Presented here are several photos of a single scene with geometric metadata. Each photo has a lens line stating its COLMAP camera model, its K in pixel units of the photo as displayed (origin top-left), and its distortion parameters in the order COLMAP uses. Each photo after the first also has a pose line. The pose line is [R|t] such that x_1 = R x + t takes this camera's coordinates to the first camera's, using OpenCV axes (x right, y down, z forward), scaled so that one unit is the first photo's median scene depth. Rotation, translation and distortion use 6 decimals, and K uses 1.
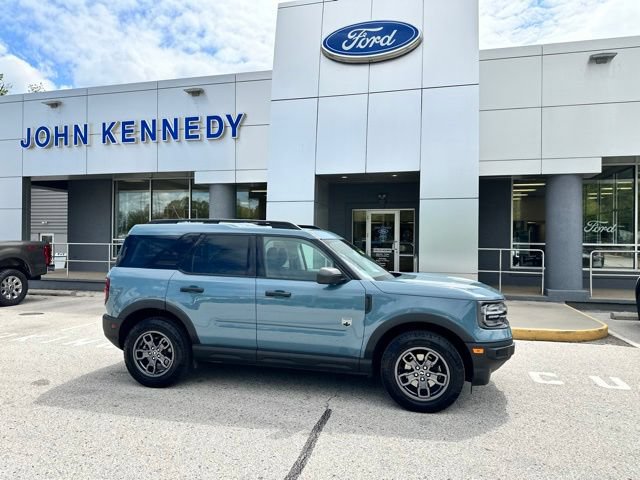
lens RADIAL K [[449.9, 0, 316.6], [0, 449.9, 241.2], [0, 0, 1]] dist [0.057692, -0.078454]
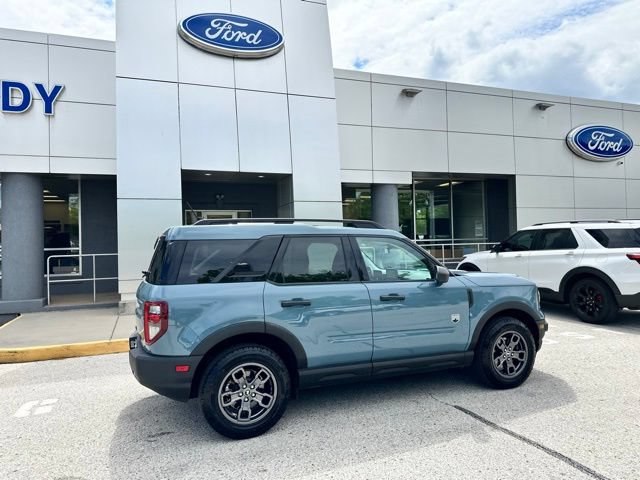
lens RADIAL K [[451.1, 0, 316.1], [0, 451.1, 235.7], [0, 0, 1]] dist [0.020820, -0.026598]
pose [[0.812840, -0.019938, 0.582145, -0.402825], [0.030799, 0.999487, -0.008772, -0.004439], [-0.581672, 0.025060, 0.813037, 0.174381]]
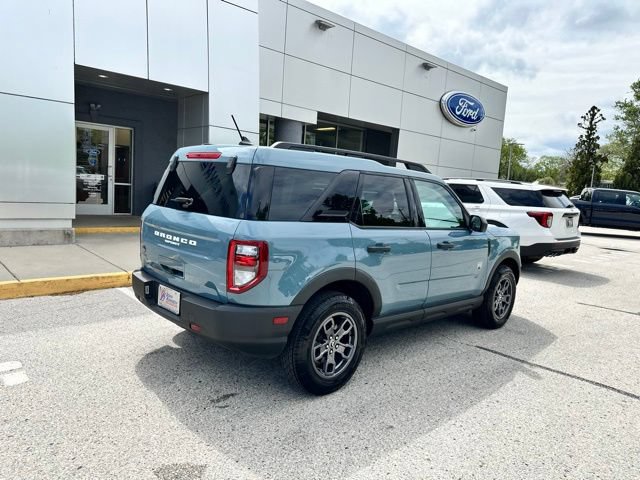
lens RADIAL K [[449.9, 0, 316.6], [0, 449.9, 241.2], [0, 0, 1]] dist [0.057692, -0.078454]
pose [[0.538496, -0.077043, 0.839098, -0.533418], [-0.064359, 0.989142, 0.132123, 0.002535], [-0.840166, -0.125151, 0.527691, 0.390422]]
